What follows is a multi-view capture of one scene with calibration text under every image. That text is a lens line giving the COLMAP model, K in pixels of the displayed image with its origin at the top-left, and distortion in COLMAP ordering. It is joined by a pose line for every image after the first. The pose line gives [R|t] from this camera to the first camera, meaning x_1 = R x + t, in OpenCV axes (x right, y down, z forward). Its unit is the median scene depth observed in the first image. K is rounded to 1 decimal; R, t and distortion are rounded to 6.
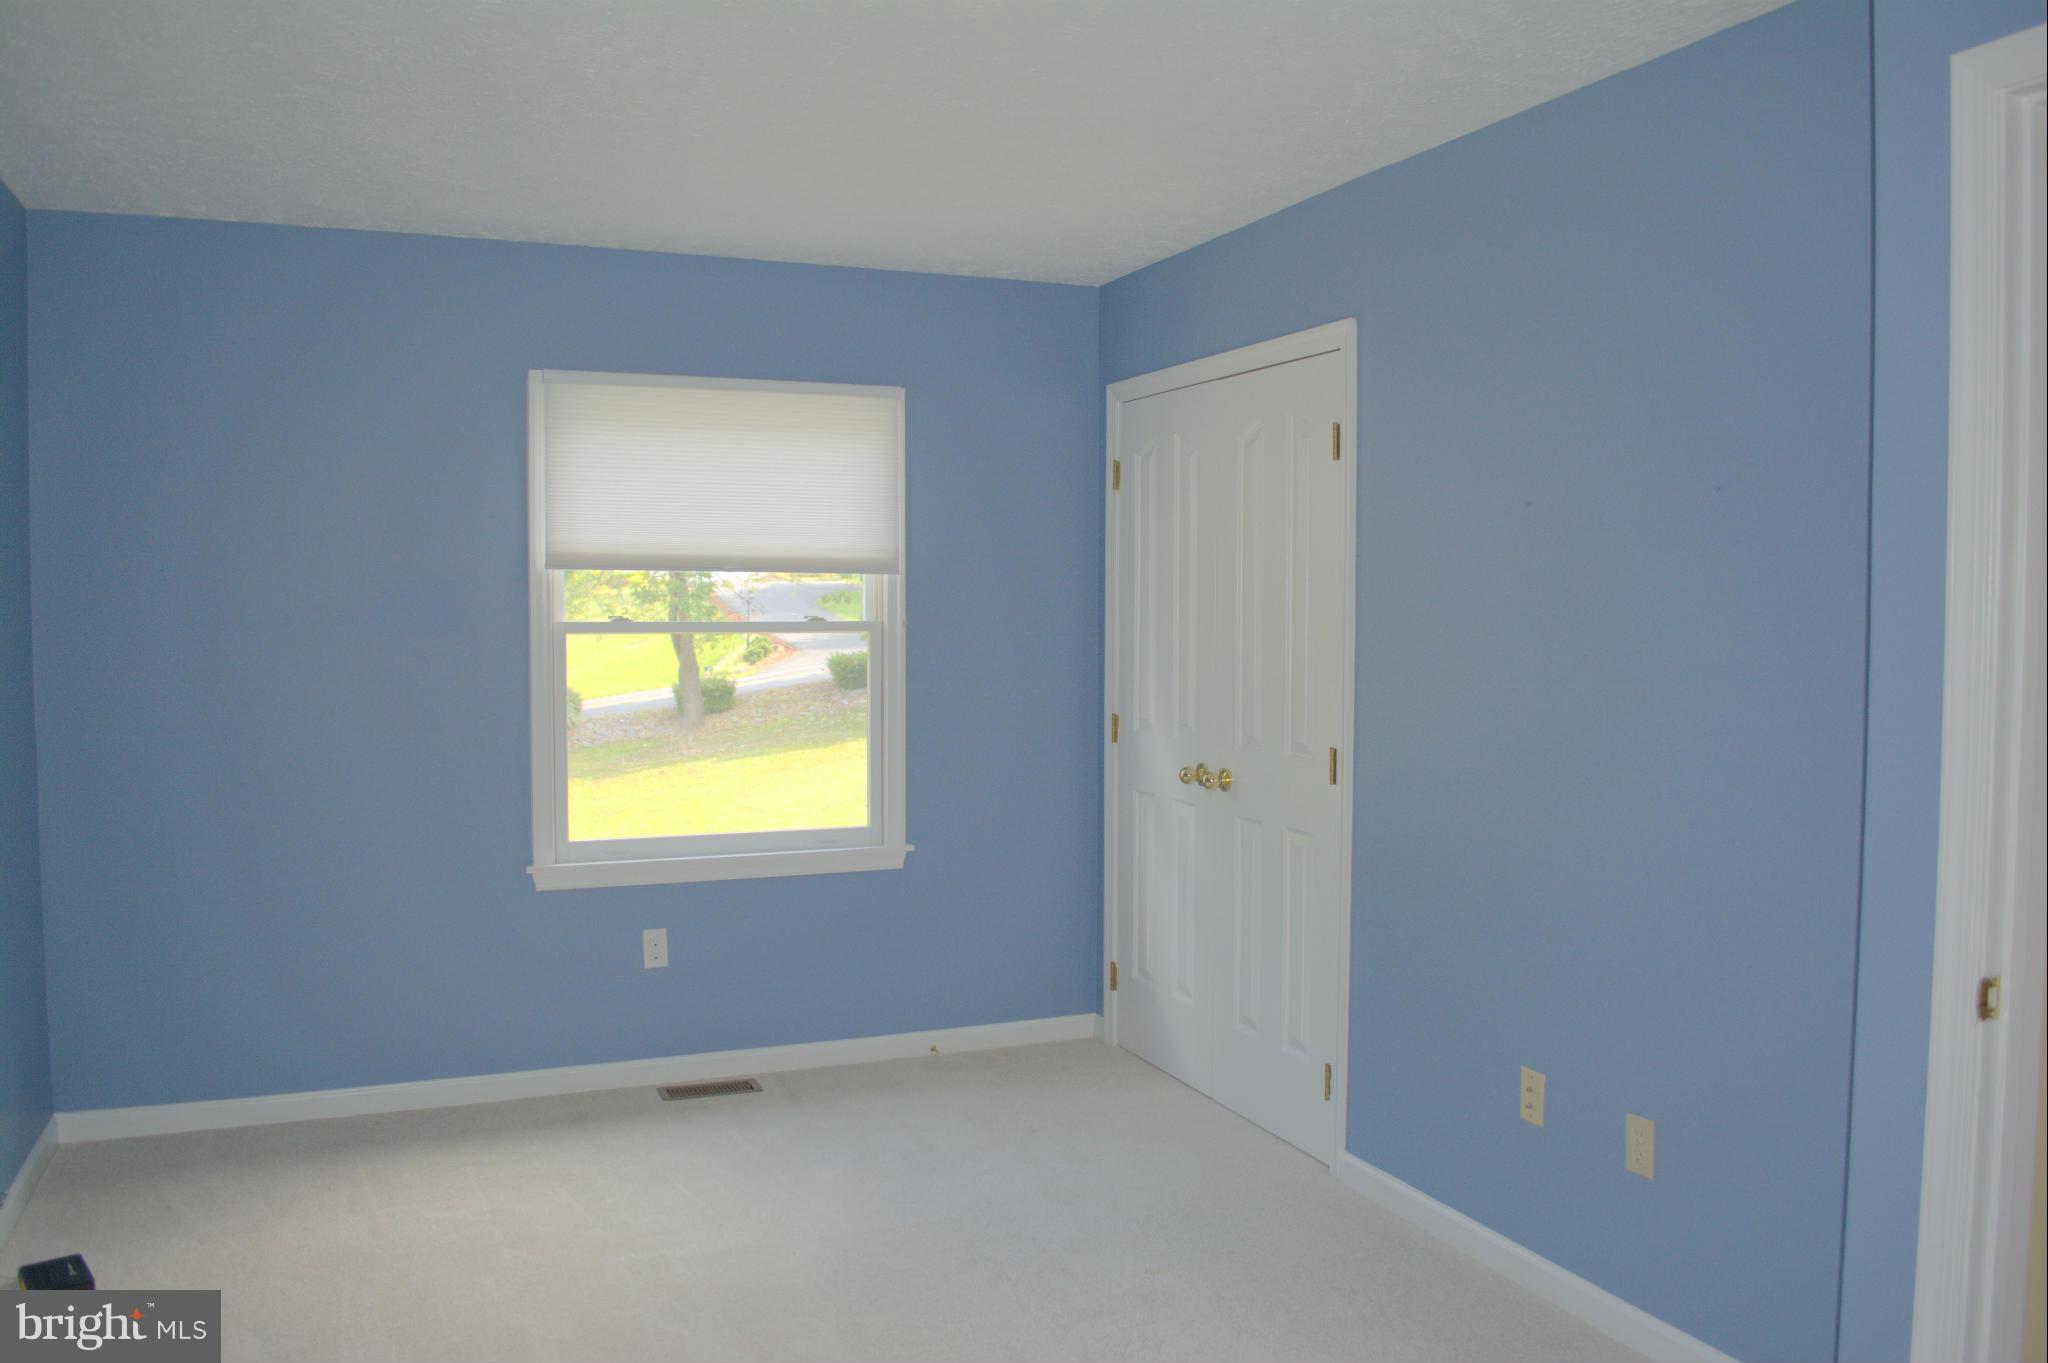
lens RADIAL K [[1589.4, 0, 1020.1], [0, 1589.4, 685.4], [0, 0, 1]] dist [-0.089337, 0.015144]
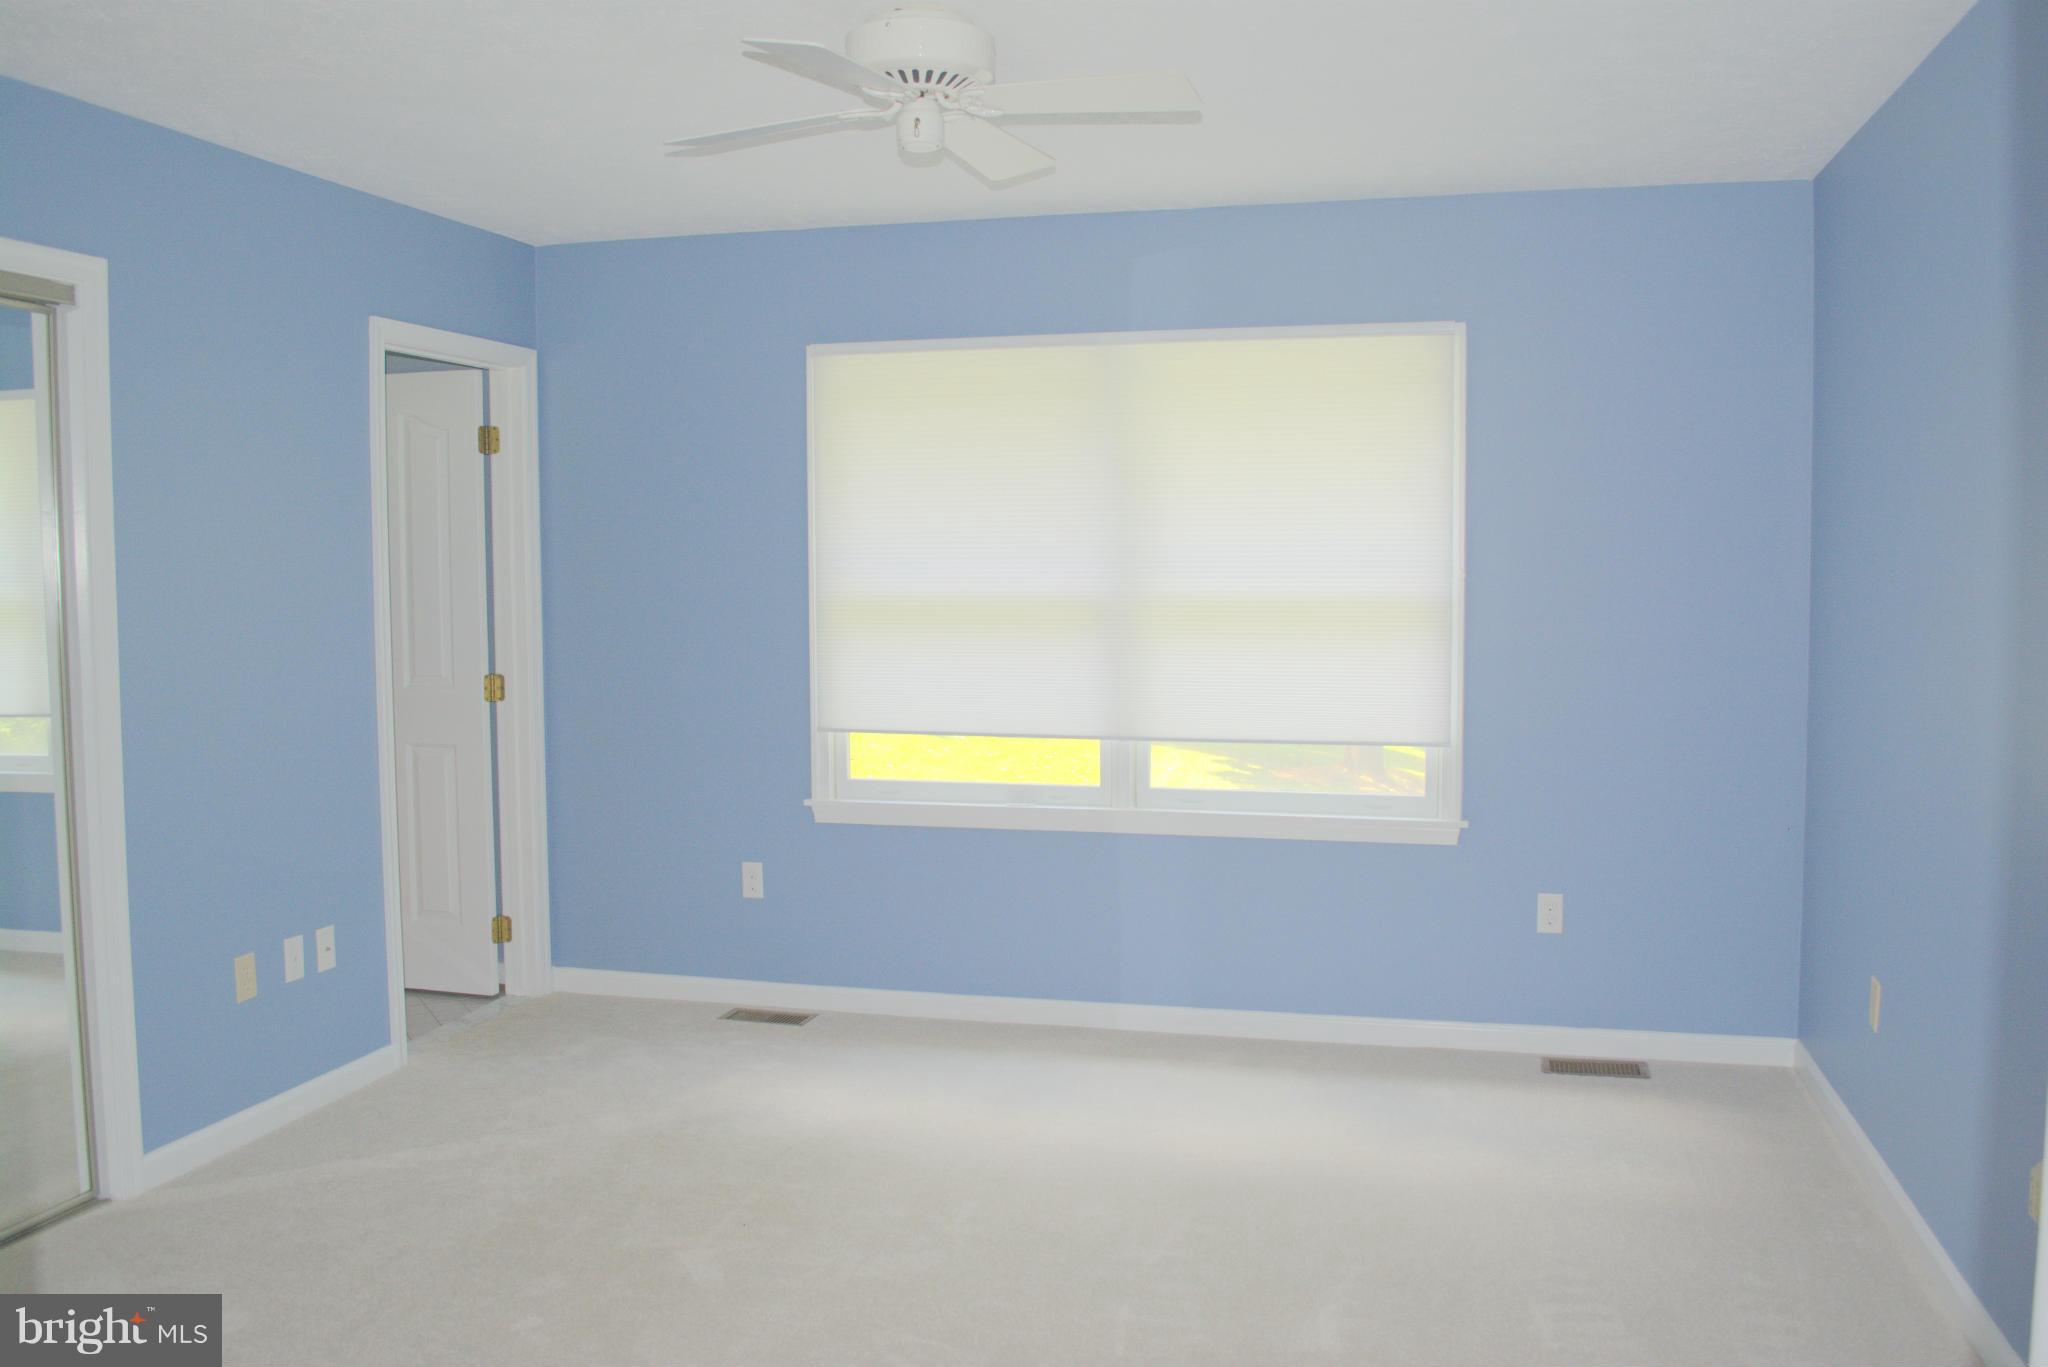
lens RADIAL K [[1589.4, 0, 1020.1], [0, 1589.4, 687.4], [0, 0, 1]] dist [-0.089337, 0.015144]
pose [[0.804922, 0.042415, -0.591862, 0.354439], [-0.025019, 0.998981, 0.037566, -0.006601], [0.592852, -0.015430, 0.805163, 0.151544]]
